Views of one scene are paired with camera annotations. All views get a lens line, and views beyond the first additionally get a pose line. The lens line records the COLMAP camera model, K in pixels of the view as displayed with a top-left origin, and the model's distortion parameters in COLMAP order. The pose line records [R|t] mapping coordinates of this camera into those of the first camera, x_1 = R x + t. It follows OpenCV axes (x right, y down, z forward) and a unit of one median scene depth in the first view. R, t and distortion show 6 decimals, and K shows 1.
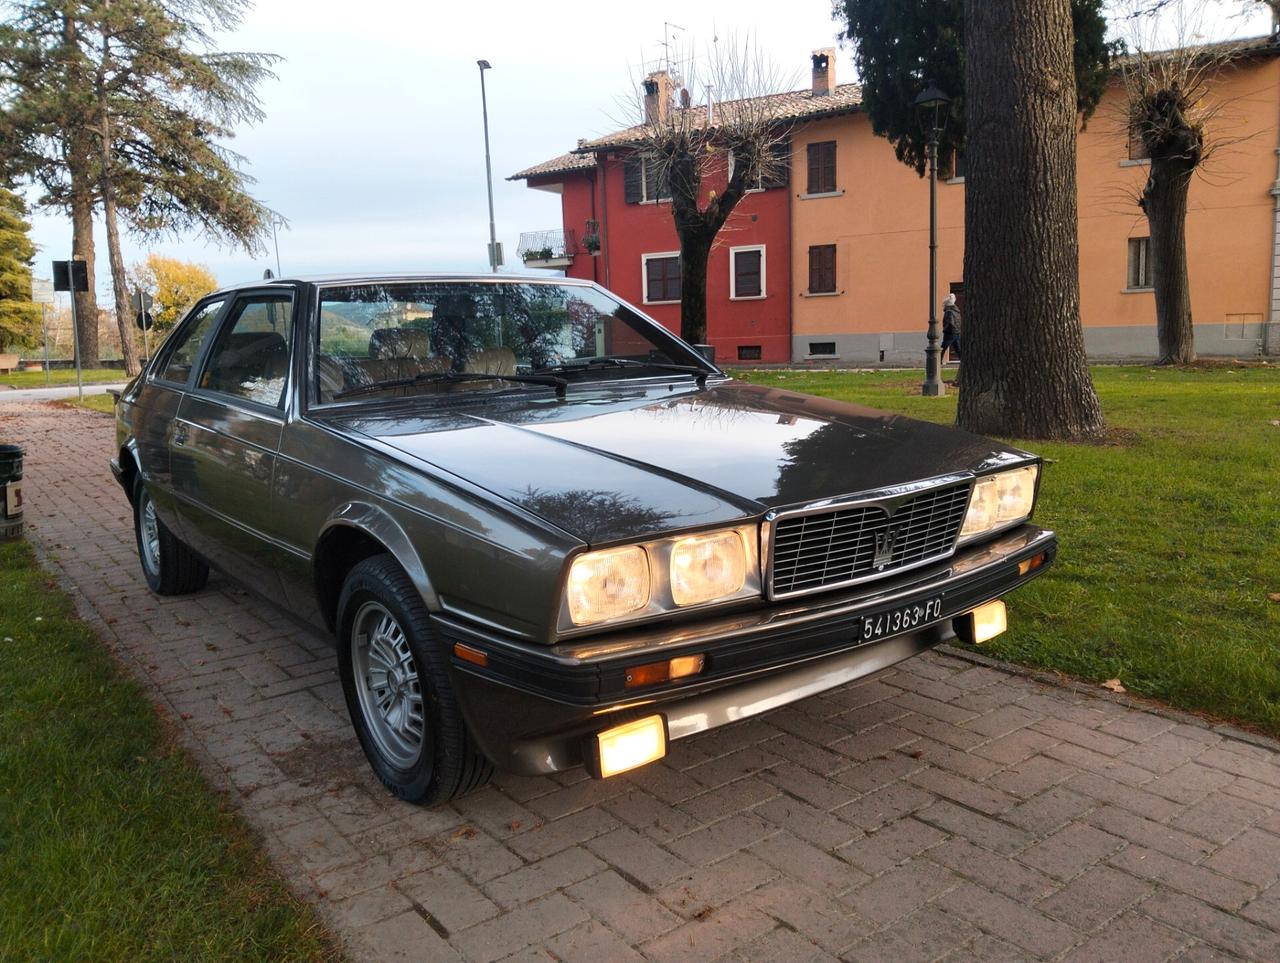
lens RADIAL K [[1011.5, 0, 640.0], [0, 1011.5, 481.5], [0, 0, 1]] dist [0.010260, -0.059820]
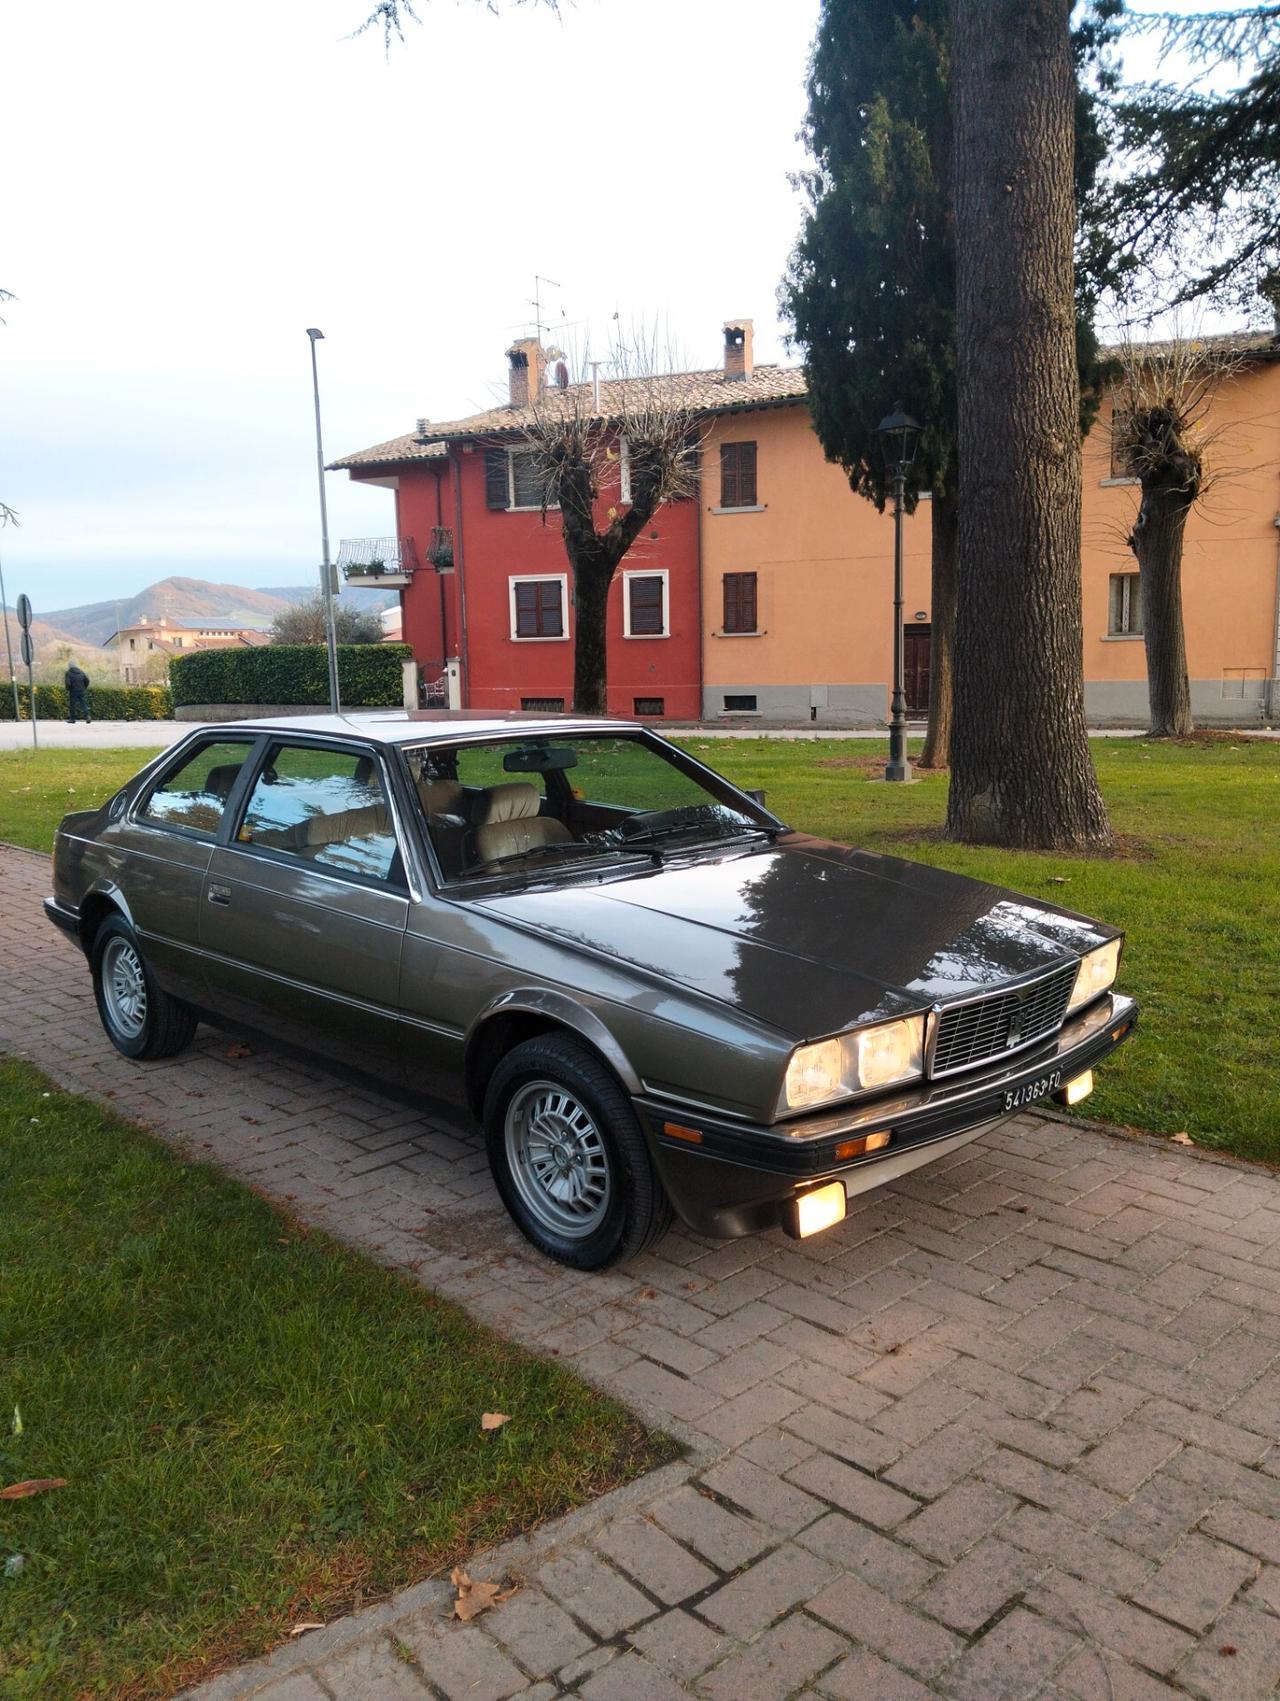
lens RADIAL K [[1338.3, 0, 640.0], [0, 1338.3, 850.5], [0, 0, 1]] dist [0.060658, -0.162929]
pose [[0.992371, -0.000887, 0.123288, -0.211992], [0.001597, 0.999983, -0.005656, -0.073764], [-0.123281, 0.005809, 0.992355, -0.263829]]
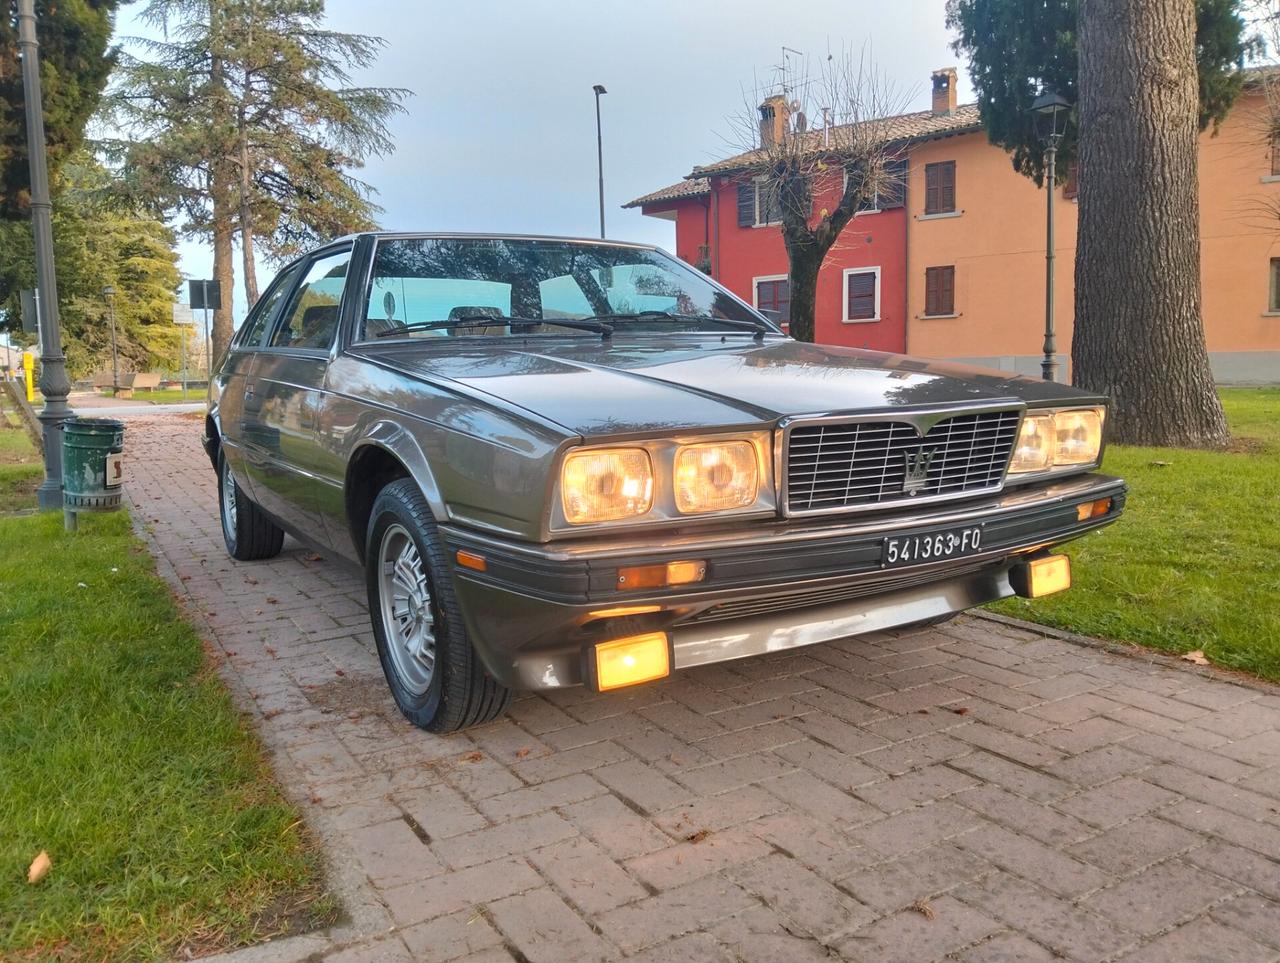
lens RADIAL K [[1011.8, 0, 640.0], [0, 1011.8, 481.5], [0, 0, 1]] dist [0.021992, -0.071834]
pose [[0.993483, 0.020320, -0.112152, 0.053841], [-0.023635, 0.999320, -0.028309, 0.062473], [0.111501, 0.030775, 0.993288, 0.024845]]
